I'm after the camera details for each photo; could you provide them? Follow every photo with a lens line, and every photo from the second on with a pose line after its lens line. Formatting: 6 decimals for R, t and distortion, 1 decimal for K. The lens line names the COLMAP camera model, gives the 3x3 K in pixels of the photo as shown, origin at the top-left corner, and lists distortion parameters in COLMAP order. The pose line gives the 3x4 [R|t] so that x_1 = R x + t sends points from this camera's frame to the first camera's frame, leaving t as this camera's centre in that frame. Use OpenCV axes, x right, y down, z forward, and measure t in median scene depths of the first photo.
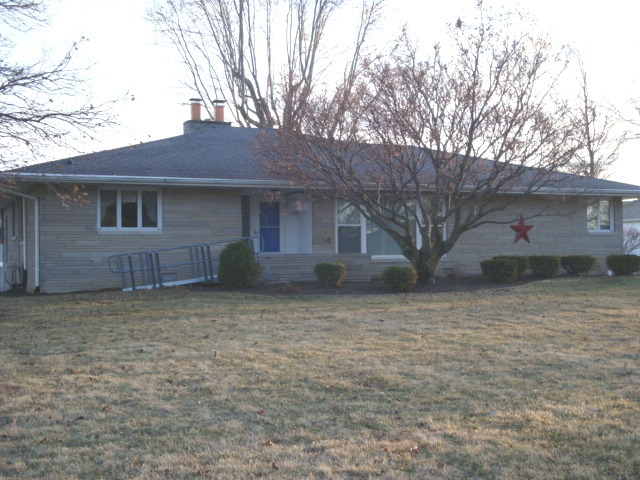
lens RADIAL K [[901.8, 0, 320.0], [0, 901.8, 241.5], [0, 0, 1]] dist [0.138217, 0.000000]
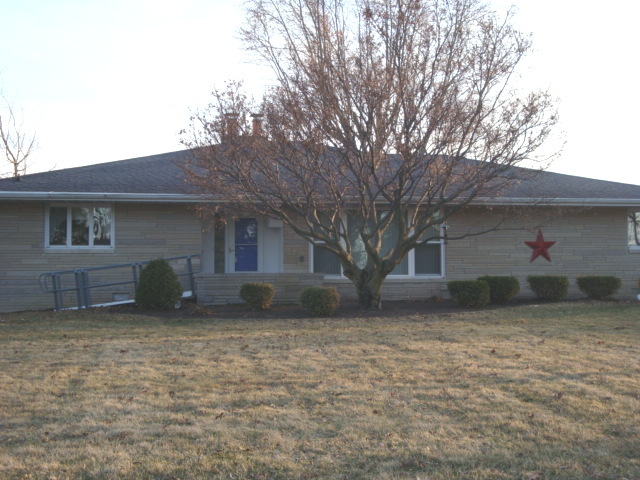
lens RADIAL K [[901.8, 0, 319.3], [0, 901.8, 239.5], [0, 0, 1]] dist [0.138217, 0.000000]
pose [[0.972855, -0.005397, -0.231352, 0.255609], [0.000291, 0.999756, -0.022095, -0.000373], [0.231415, 0.021428, 0.972619, 0.112119]]
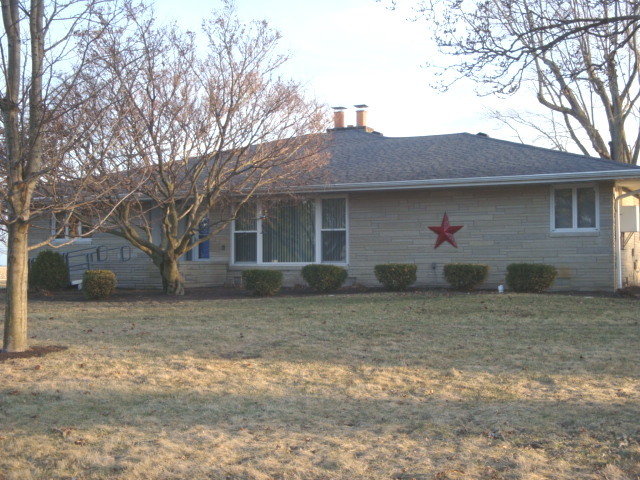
lens RADIAL K [[901.8, 0, 319.7], [0, 901.8, 240.3], [0, 0, 1]] dist [0.138217, 0.000000]
pose [[0.621416, -0.010969, -0.783404, 0.915797], [0.012409, 0.999914, -0.004157, -0.003790], [0.783383, -0.007138, 0.621499, 0.486909]]
